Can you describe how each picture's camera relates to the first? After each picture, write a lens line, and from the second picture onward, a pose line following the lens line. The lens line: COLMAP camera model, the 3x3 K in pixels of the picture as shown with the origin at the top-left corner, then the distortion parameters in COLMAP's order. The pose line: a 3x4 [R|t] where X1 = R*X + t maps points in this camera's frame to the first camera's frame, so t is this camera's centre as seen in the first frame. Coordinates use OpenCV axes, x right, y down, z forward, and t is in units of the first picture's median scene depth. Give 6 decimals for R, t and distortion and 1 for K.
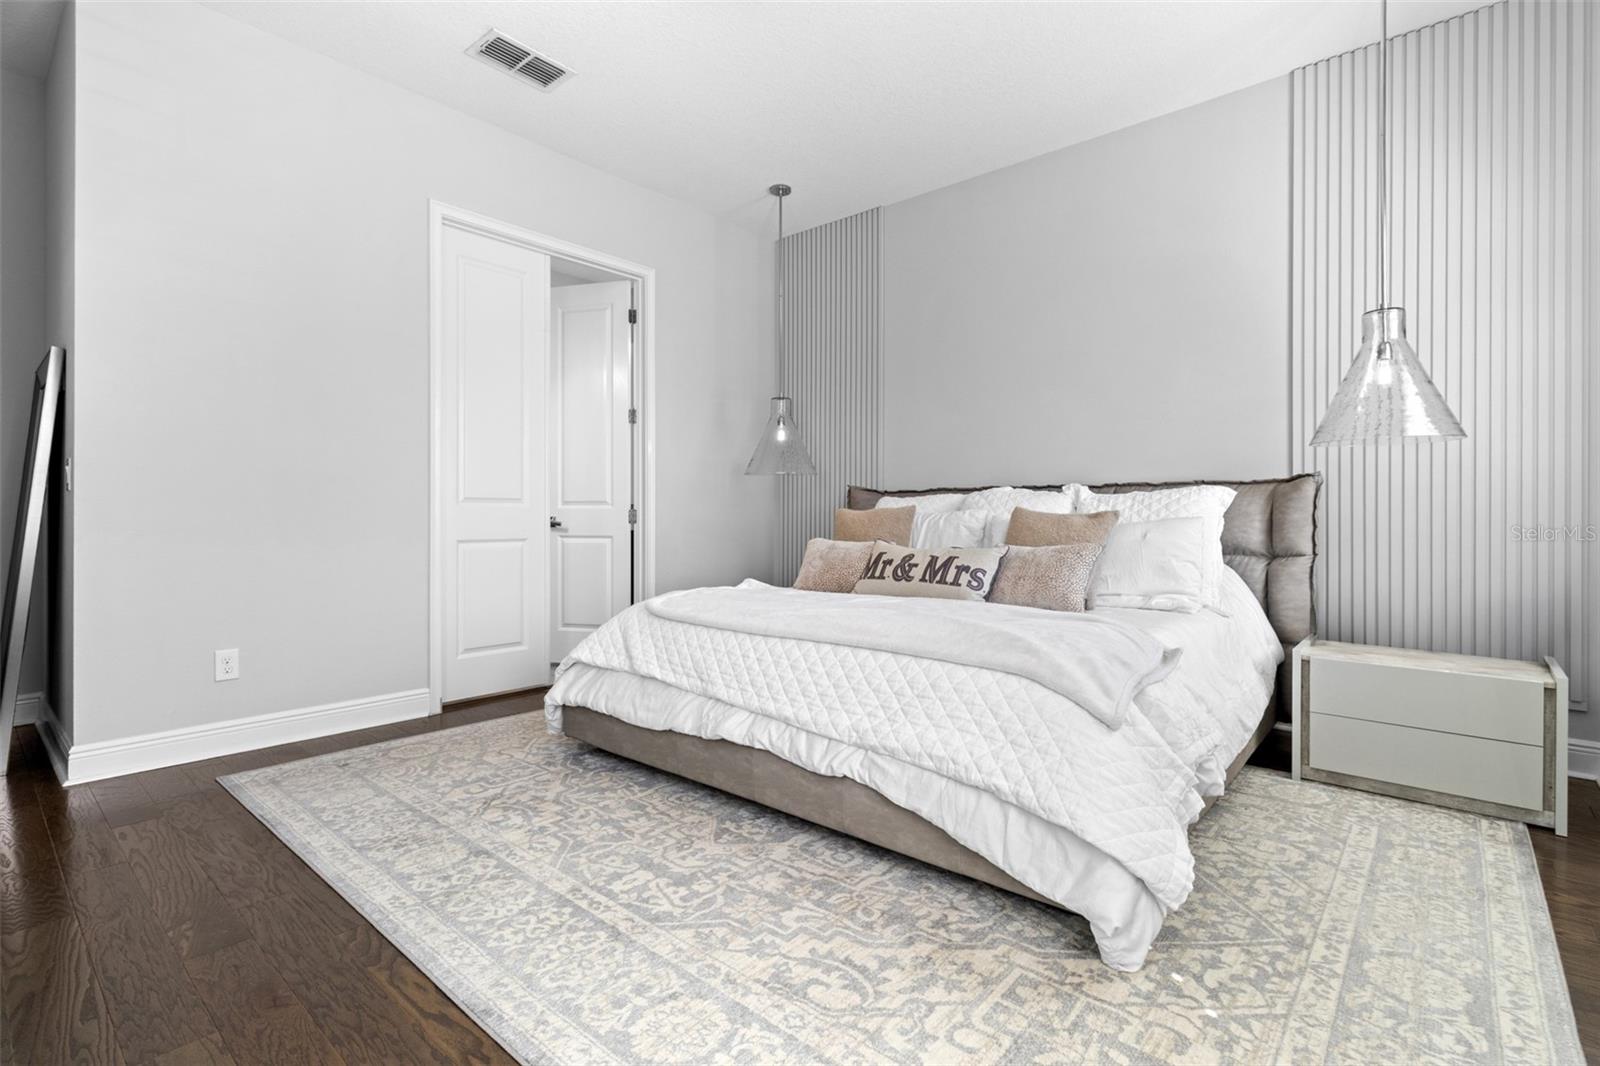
lens RADIAL K [[743.1, 0, 812.3], [0, 743.1, 522.3], [0, 0, 1]] dist [0.004240, 0.000151]
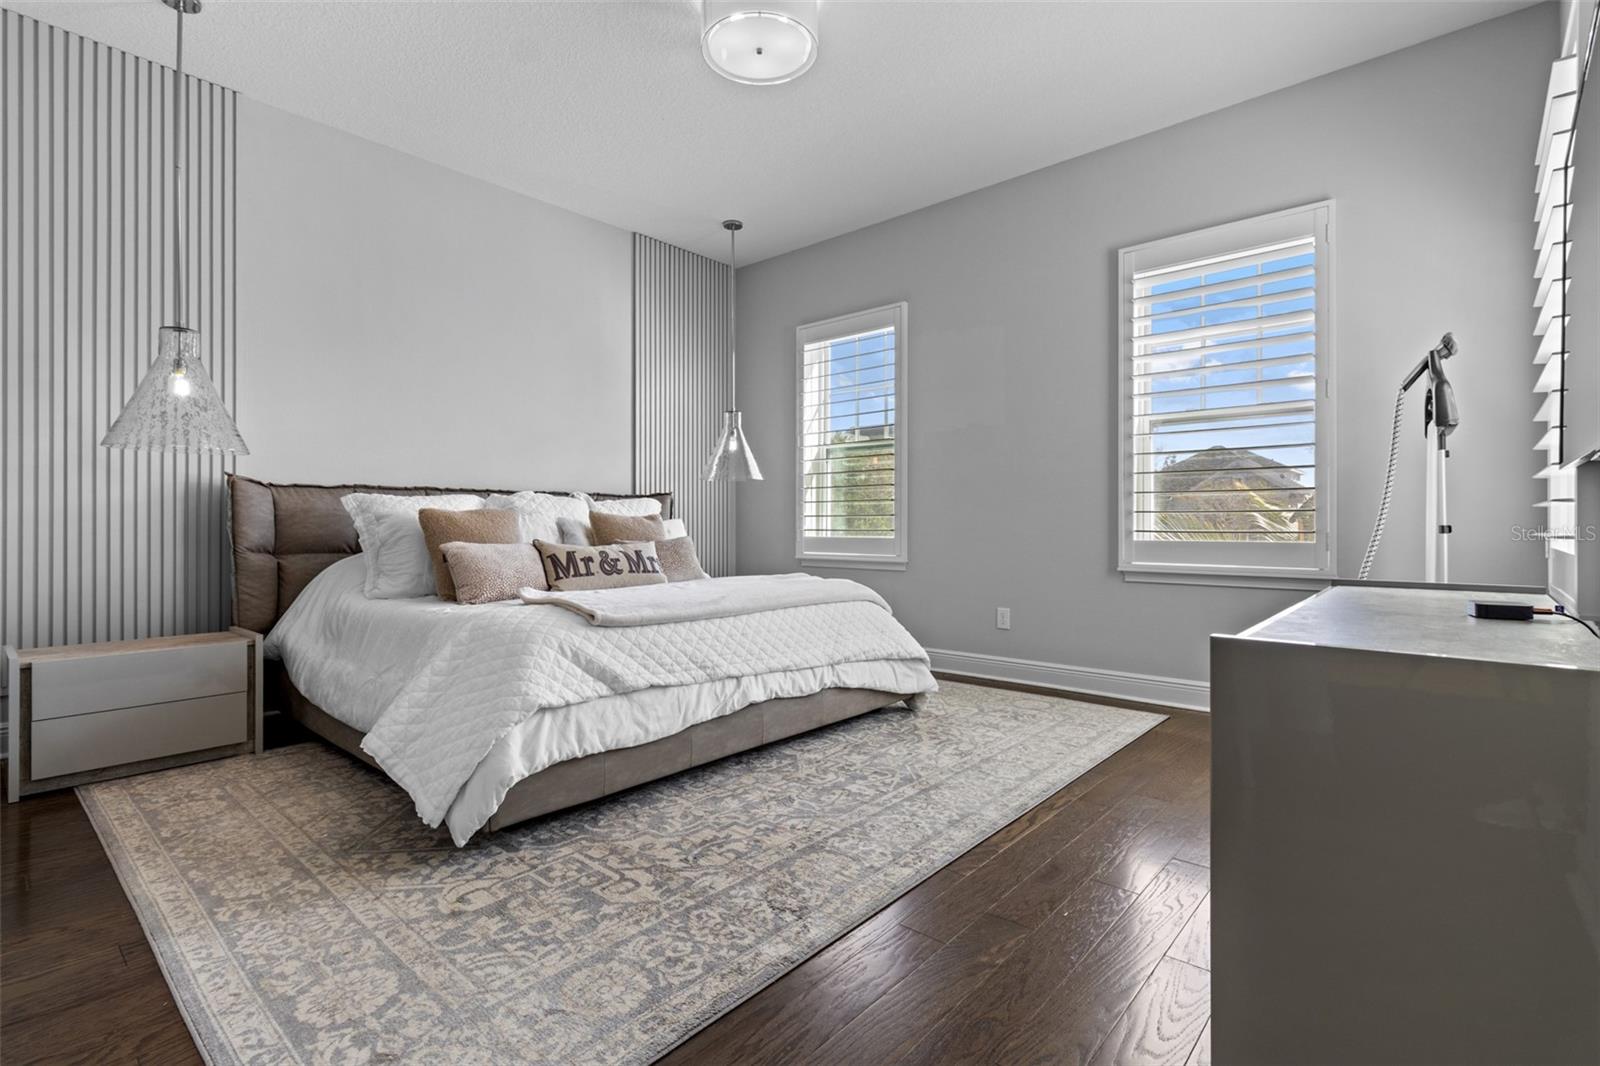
lens RADIAL K [[743.1, 0, 808.7], [0, 743.1, 527.7], [0, 0, 1]] dist [0.004240, 0.000151]
pose [[0.007678, -0.002363, 0.999968, -1.343689], [0.006227, 0.999978, 0.002315, 0.010199], [-0.999951, 0.006209, 0.007693, 0.927257]]
